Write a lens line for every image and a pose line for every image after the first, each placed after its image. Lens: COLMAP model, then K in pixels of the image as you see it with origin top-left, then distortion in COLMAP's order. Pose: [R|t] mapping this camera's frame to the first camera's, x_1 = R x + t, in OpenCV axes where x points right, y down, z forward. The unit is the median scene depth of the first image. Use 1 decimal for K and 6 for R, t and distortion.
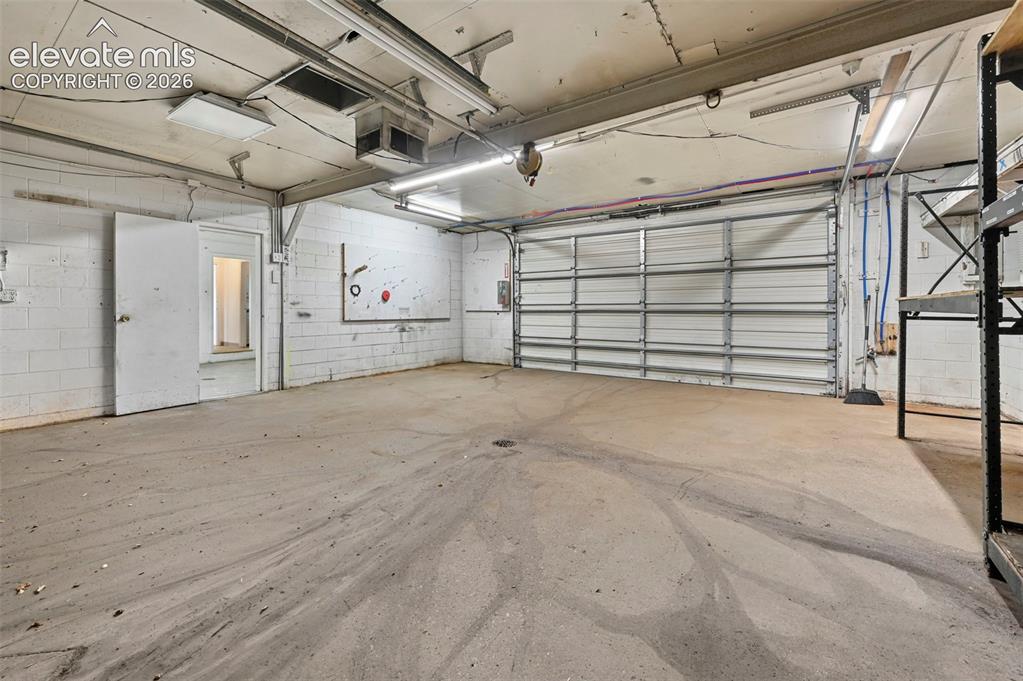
lens RADIAL K [[412.9, 0, 519.8], [0, 412.9, 311.9], [0, 0, 1]] dist [0.000763, -0.000226]
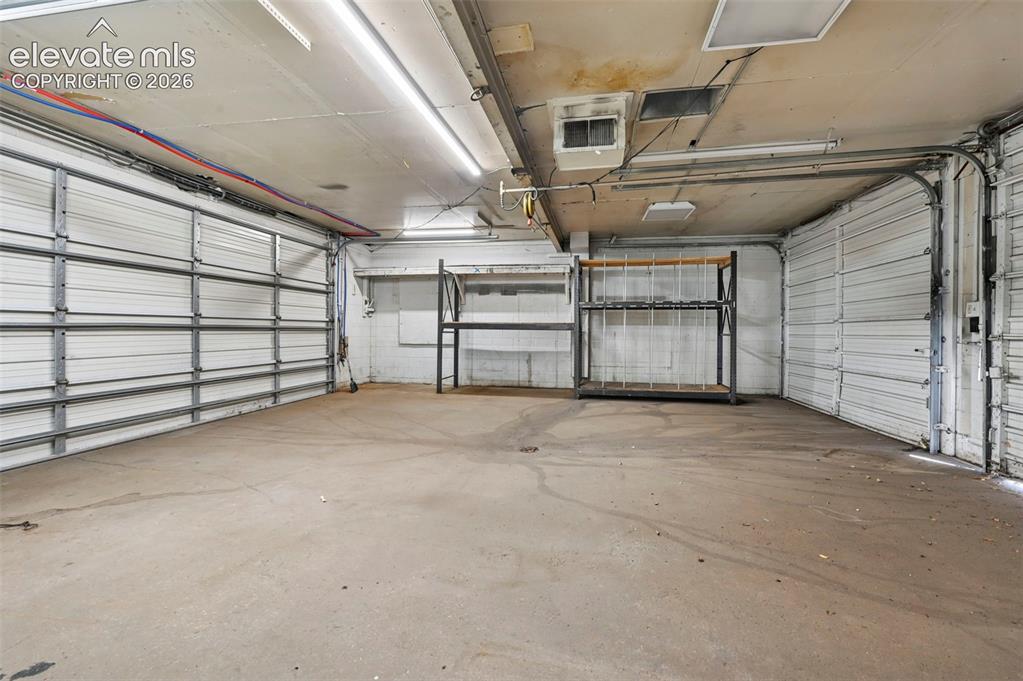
lens RADIAL K [[412.9, 0, 509.0], [0, 412.9, 332.4], [0, 0, 1]] dist [0.000763, -0.000226]
pose [[-0.369651, -0.010952, 0.929106, -0.618977], [-0.004484, 0.999940, 0.010003, -0.002971], [-0.929160, -0.000469, -0.369678, 0.867770]]
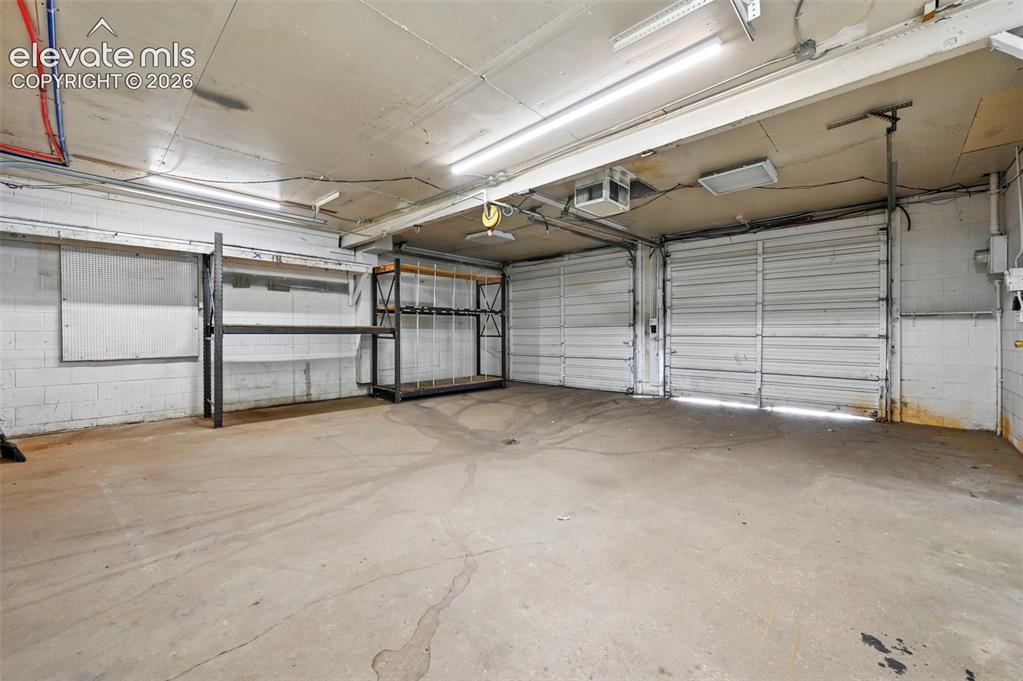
lens RADIAL K [[412.9, 0, 500.5], [0, 412.9, 337.2], [0, 0, 1]] dist [0.000763, -0.000226]
pose [[-0.979995, -0.001467, 0.199015, -0.150114], [0.001420, 0.999896, 0.014363, -0.004724], [-0.199015, 0.014358, -0.979891, 1.307337]]
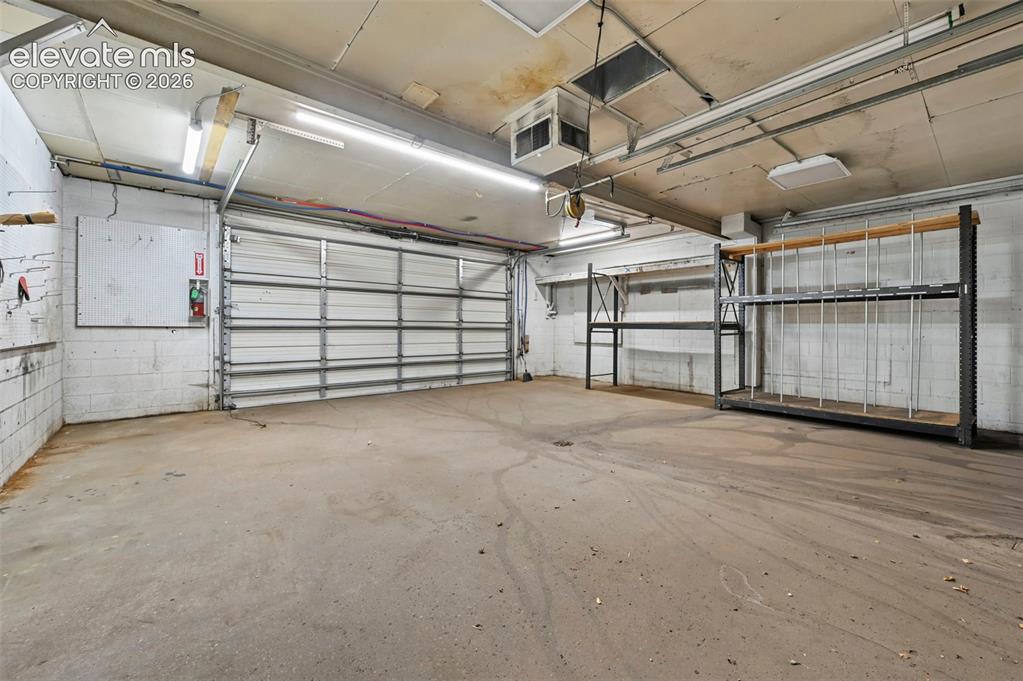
lens RADIAL K [[395.6, 0, 513.8], [0, 395.6, 330.9], [0, 0, 1]] dist [-0.001455, 0.000525]
pose [[0.282069, -0.006081, 0.959375, -0.671853], [-0.002064, 0.999974, 0.006945, -0.001082], [-0.959392, -0.003939, 0.282049, 0.489281]]
